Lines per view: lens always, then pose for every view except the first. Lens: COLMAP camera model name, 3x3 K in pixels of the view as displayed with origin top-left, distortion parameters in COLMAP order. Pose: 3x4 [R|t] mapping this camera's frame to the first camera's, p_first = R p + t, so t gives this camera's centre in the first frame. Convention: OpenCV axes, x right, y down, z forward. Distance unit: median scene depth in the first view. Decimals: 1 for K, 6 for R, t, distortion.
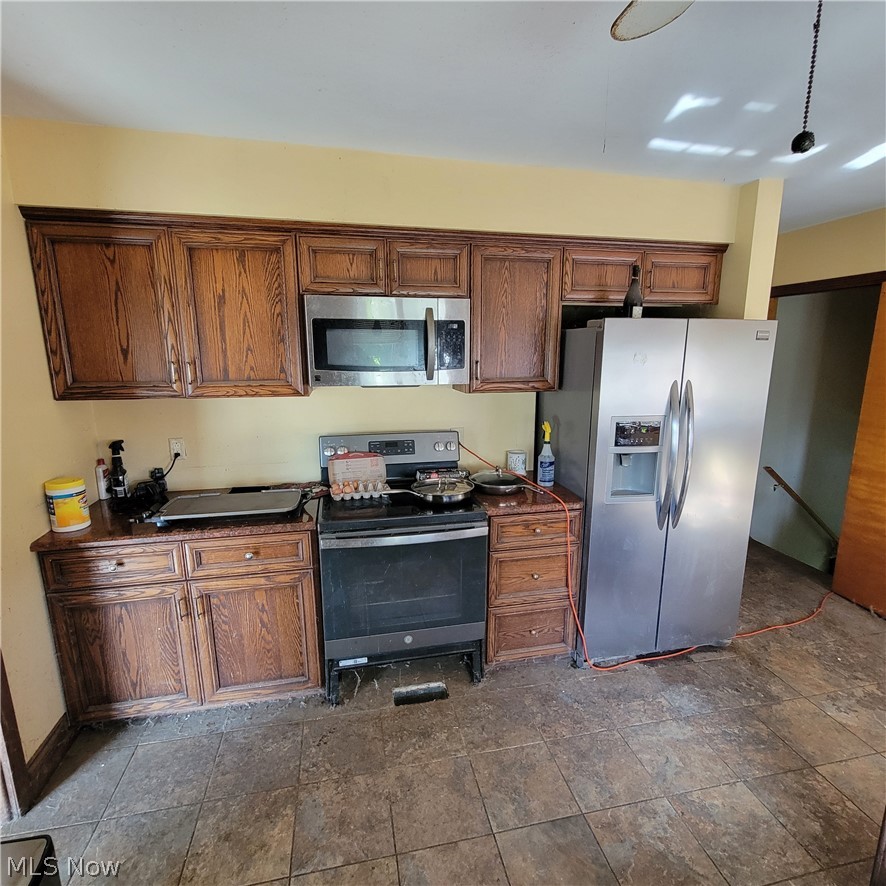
lens RADIAL K [[482.8, 0, 443.0], [0, 482.8, 443.0], [0, 0, 1]] dist [-0.021143, 0.003058]
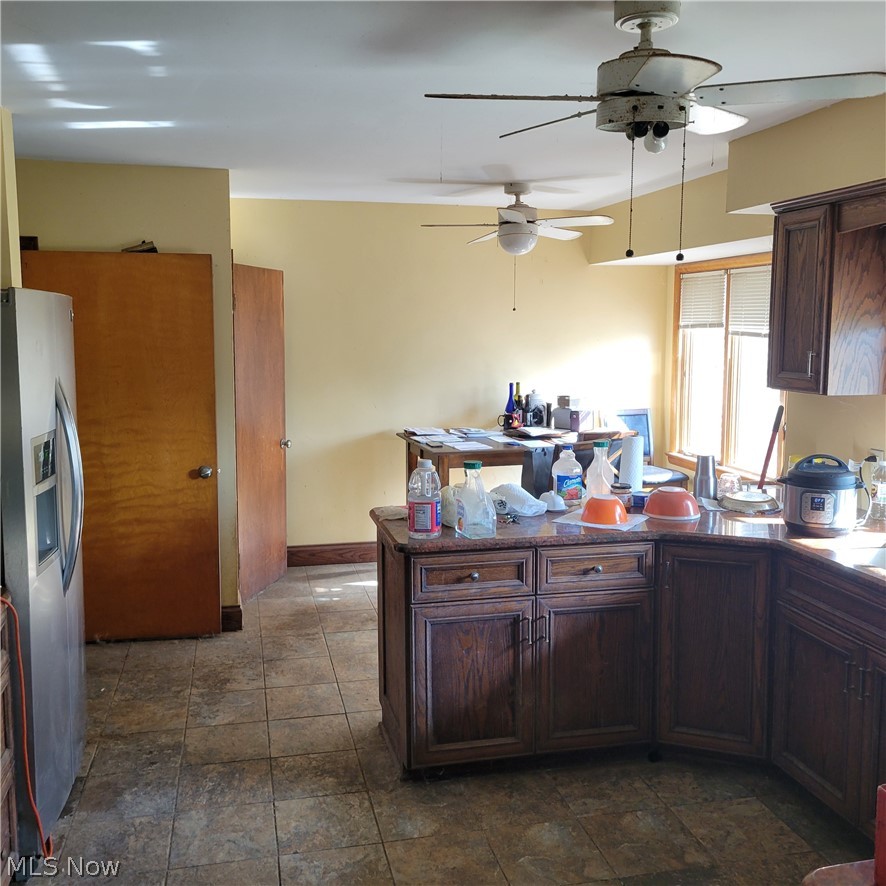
lens RADIAL K [[864.3, 0, 443.0], [0, 864.3, 443.0], [0, 0, 1]] dist [0.004379, 0.008887]
pose [[-0.020763, -0.137828, 0.990239, -0.942681], [0.189504, 0.971955, 0.139257, -0.132335], [-0.981660, 0.190546, 0.005938, 0.541123]]
